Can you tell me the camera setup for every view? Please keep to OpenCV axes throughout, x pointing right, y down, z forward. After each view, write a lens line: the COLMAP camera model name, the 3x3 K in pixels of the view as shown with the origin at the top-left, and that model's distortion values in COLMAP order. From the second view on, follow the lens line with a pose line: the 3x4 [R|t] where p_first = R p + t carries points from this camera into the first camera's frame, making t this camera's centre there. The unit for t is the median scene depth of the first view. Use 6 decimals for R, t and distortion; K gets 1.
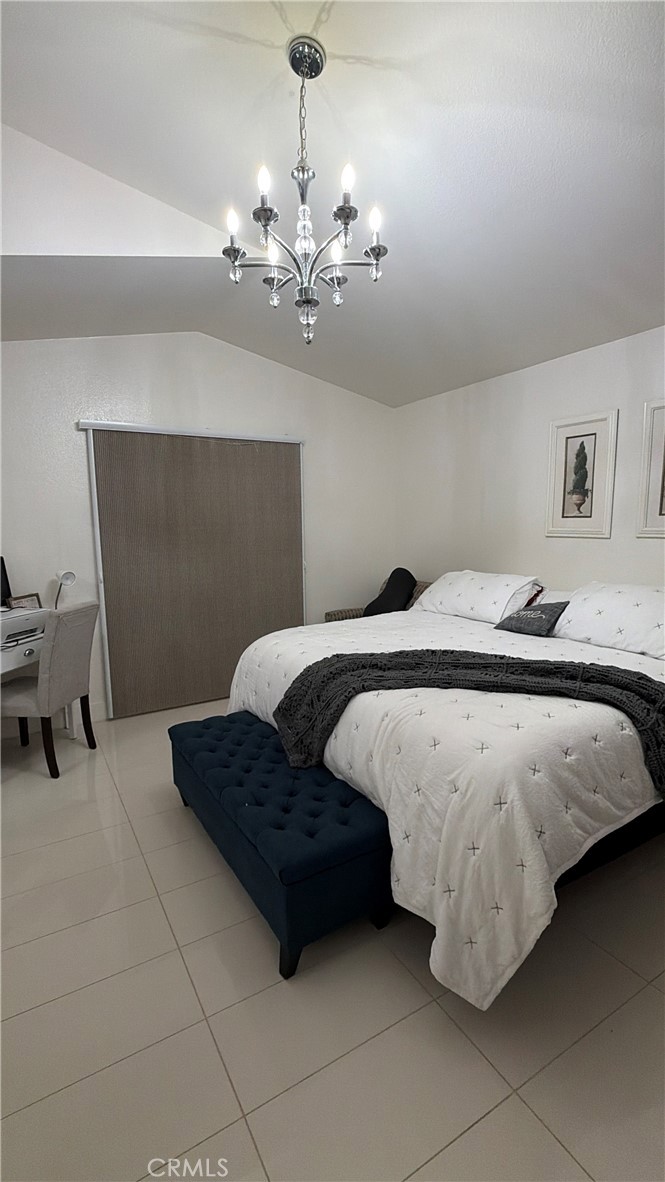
lens RADIAL K [[531.5, 0, 332.5], [0, 531.5, 591.0], [0, 0, 1]] dist [0.000136, 0.000285]
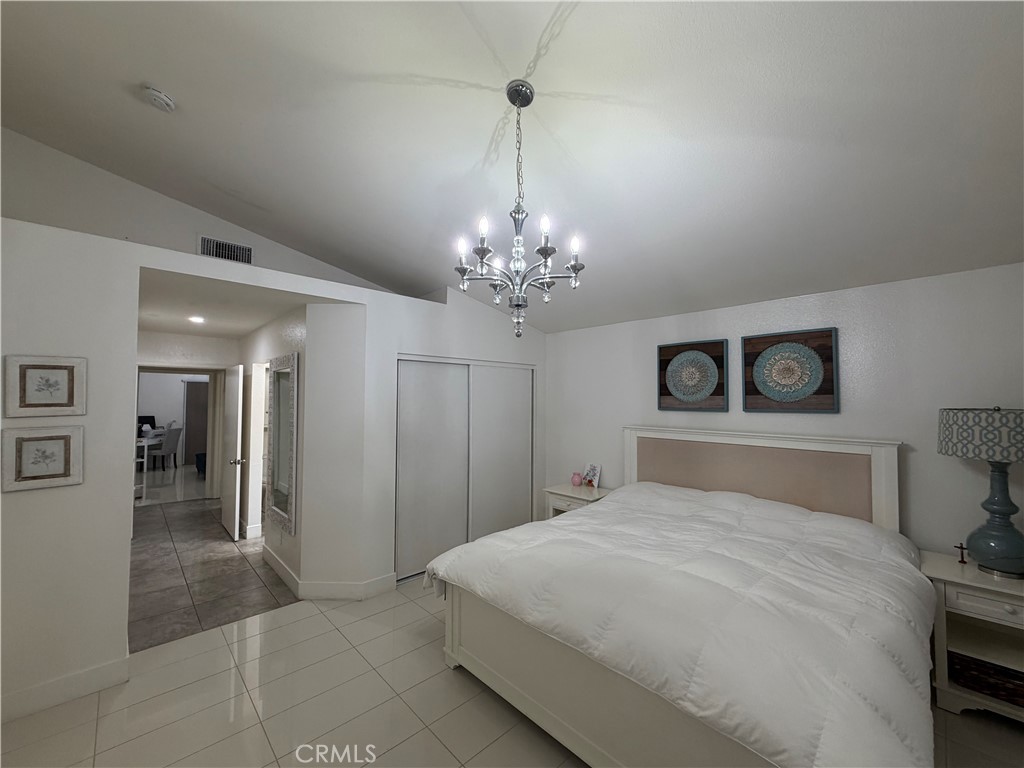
lens RADIAL K [[408.8, 0, 510.0], [0, 408.8, 386.2], [0, 0, 1]] dist [0.000103, 0.000471]
pose [[0.975215, 0.023918, 0.219962, 1.788274], [0.013559, 0.985811, -0.167309, 0.369003], [-0.220842, 0.166145, 0.961054, -3.561040]]
